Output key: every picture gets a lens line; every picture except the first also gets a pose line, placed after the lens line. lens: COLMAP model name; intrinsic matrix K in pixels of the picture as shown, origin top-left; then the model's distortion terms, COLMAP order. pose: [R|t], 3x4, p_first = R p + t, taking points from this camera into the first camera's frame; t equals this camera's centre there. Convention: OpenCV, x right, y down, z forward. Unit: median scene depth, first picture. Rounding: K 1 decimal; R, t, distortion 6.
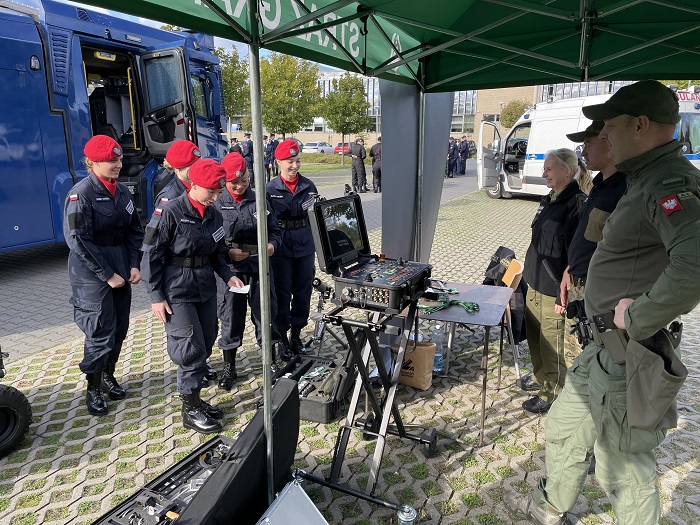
lens RADIAL K [[518.8, 0, 366.9], [0, 518.8, 270.2], [0, 0, 1]] dist [0.006502, -0.029668]
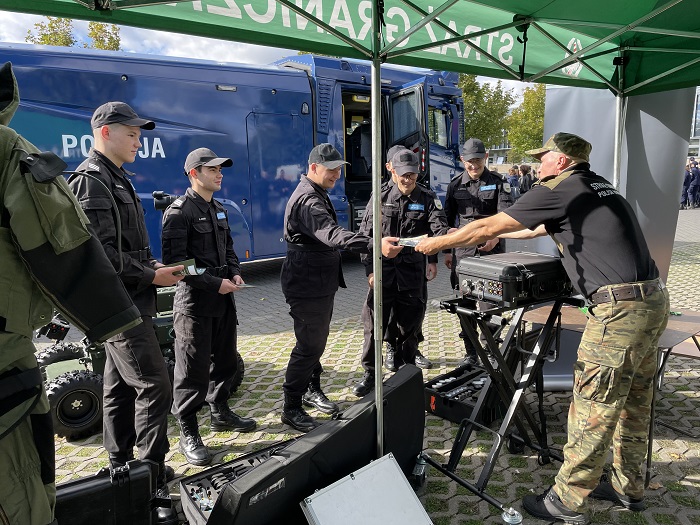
lens RADIAL K [[524.1, 0, 350.0], [0, 524.1, 262.5], [0, 0, 1]] dist [-0.001440, -0.040304]
pose [[0.866601, 0.052569, -0.496224, 0.171412], [-0.091565, 0.994303, -0.054574, 0.048760], [0.490528, 0.092731, 0.866477, -0.014983]]
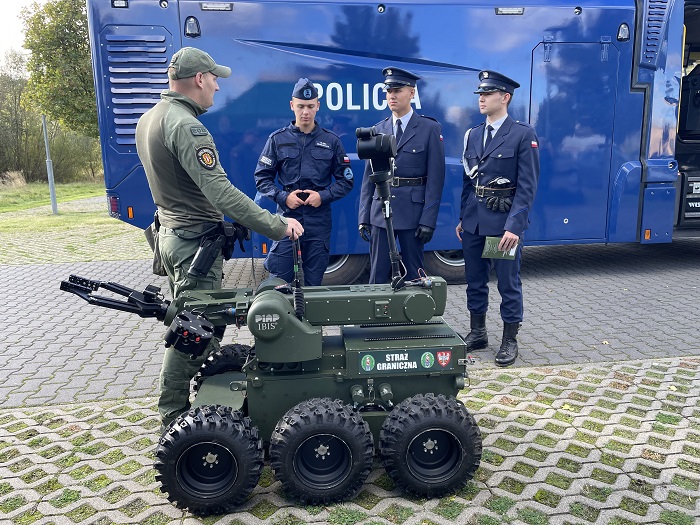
lens RADIAL K [[533.0, 0, 364.4], [0, 533.0, 261.3], [0, 0, 1]] dist [0.029540, -0.010730]
pose [[0.533432, 0.136987, -0.834677, -0.138133], [-0.180894, 0.982444, 0.045631, 0.014315], [0.826274, 0.126647, 0.548847, 0.366361]]
